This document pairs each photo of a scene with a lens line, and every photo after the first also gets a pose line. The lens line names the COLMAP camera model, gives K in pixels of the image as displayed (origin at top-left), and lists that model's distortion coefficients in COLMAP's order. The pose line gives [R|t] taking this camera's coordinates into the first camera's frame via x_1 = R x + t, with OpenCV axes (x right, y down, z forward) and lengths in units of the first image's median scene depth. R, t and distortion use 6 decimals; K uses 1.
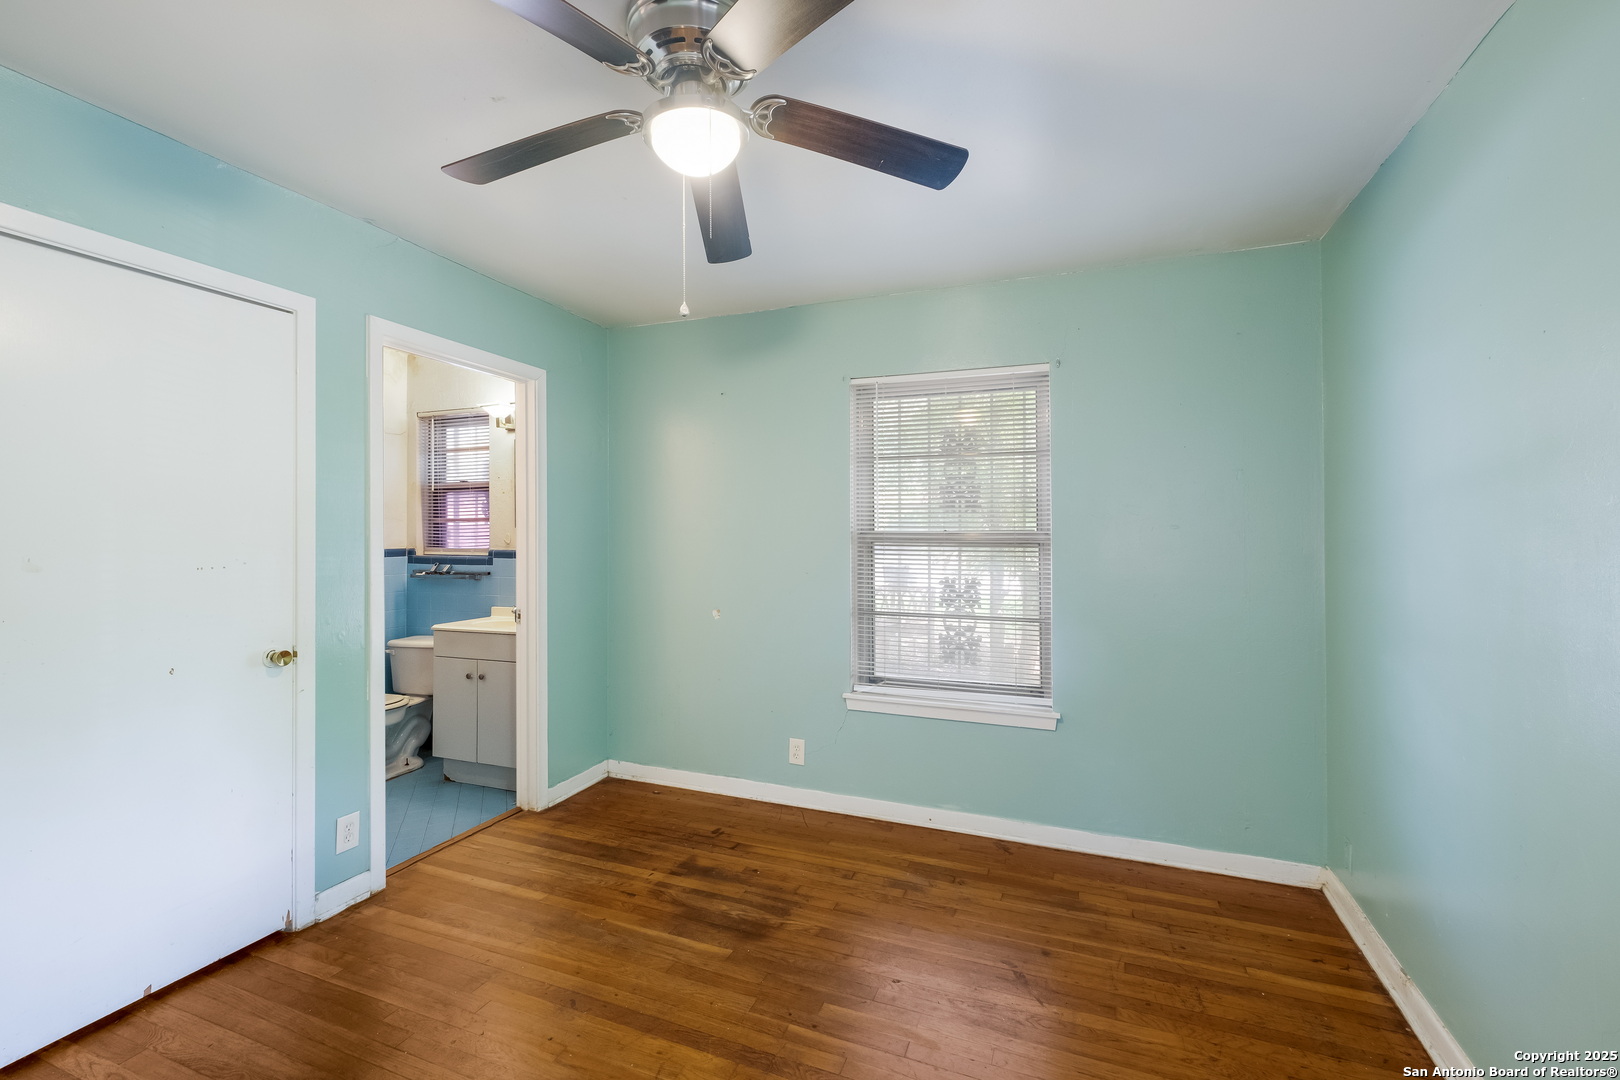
lens RADIAL K [[696.2, 0, 838.8], [0, 696.2, 537.4], [0, 0, 1]] dist [0.008380, -0.004254]
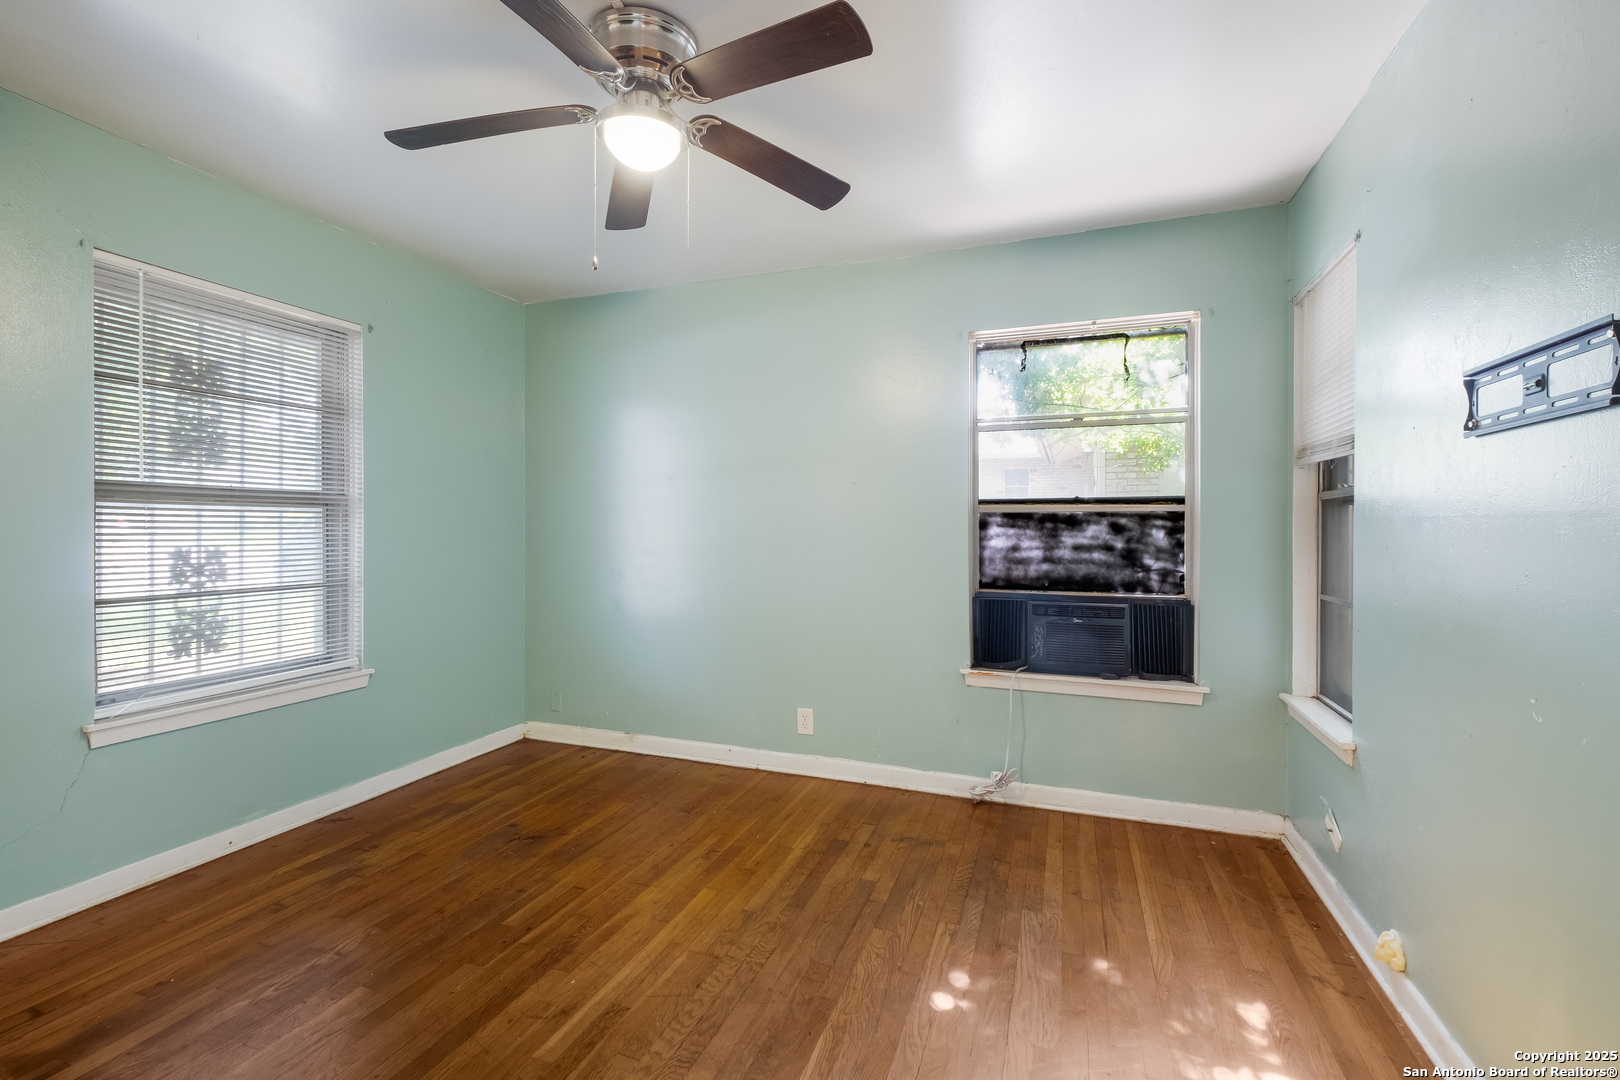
lens RADIAL K [[696.2, 0, 786.5], [0, 696.2, 523.0], [0, 0, 1]] dist [0.008380, -0.004254]
pose [[0.025916, -0.003790, 0.999657, -0.719591], [0.007747, 0.999964, 0.003590, 0.040077], [-0.999634, 0.007652, 0.025944, 0.362437]]
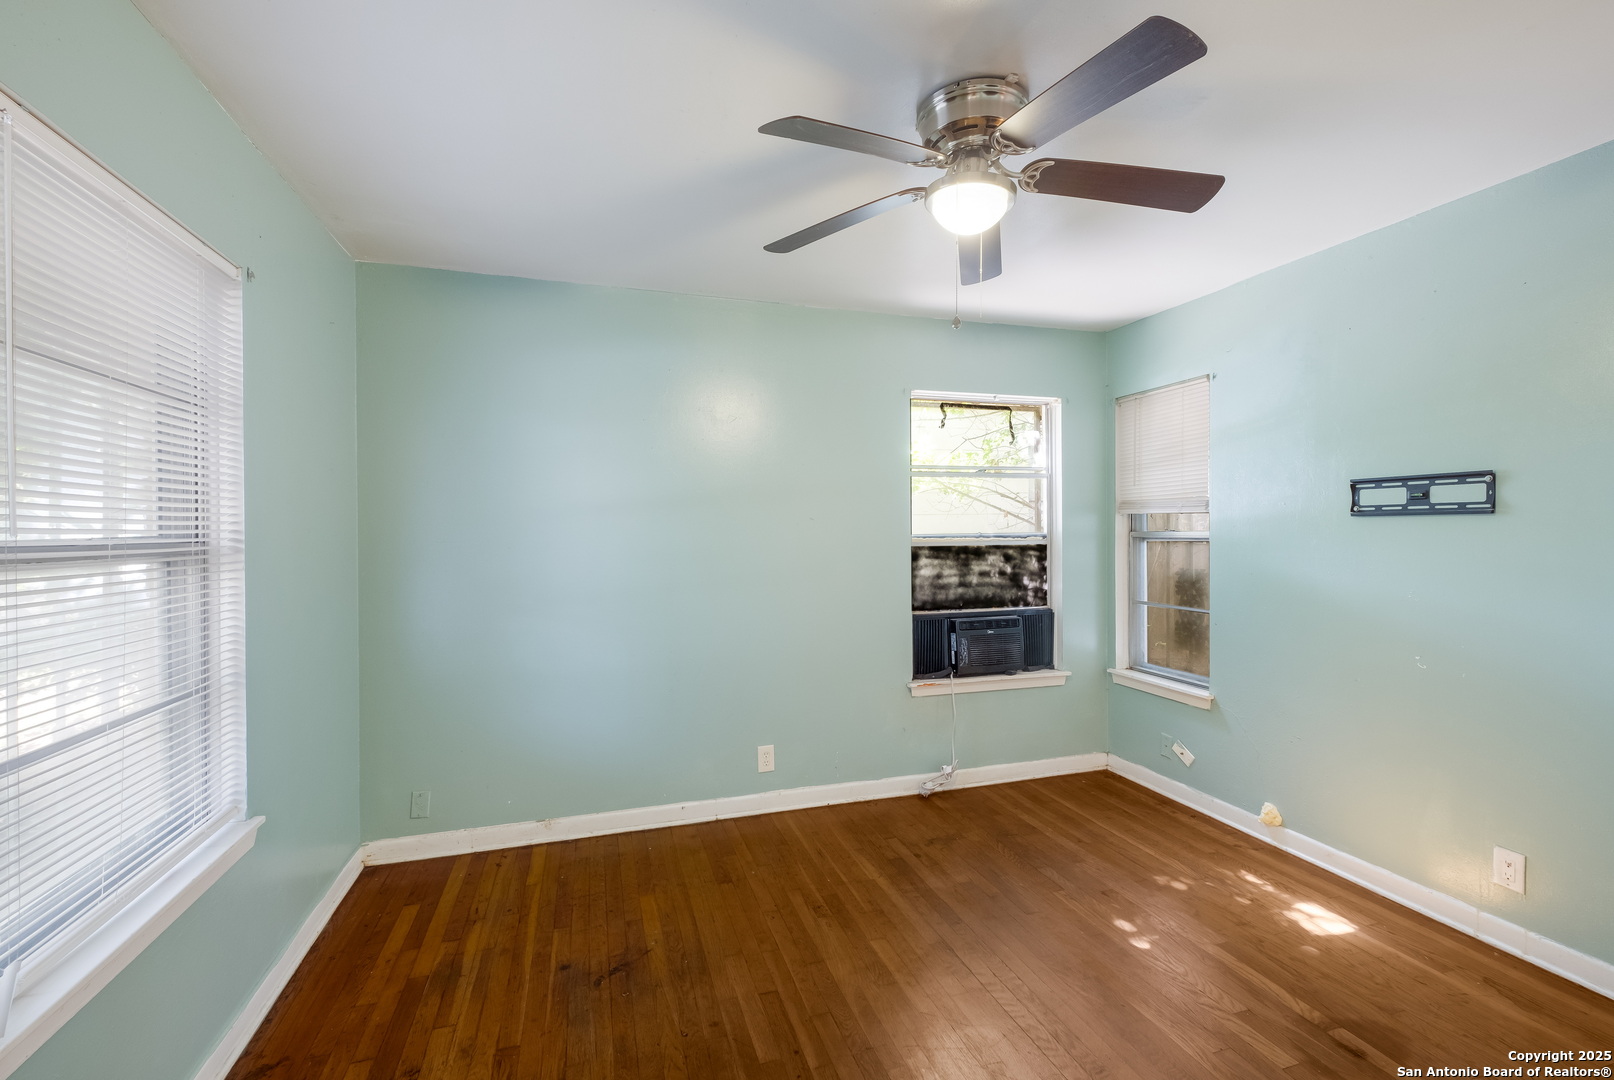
lens RADIAL K [[698.1, 0, 791.5], [0, 698.1, 532.0], [0, 0, 1]] dist [0.006706, -0.001687]
pose [[-0.587537, -0.005120, 0.809181, -0.517027], [0.011893, 0.999817, 0.014962, -0.016569], [-0.809110, 0.018414, -0.587369, 1.000534]]
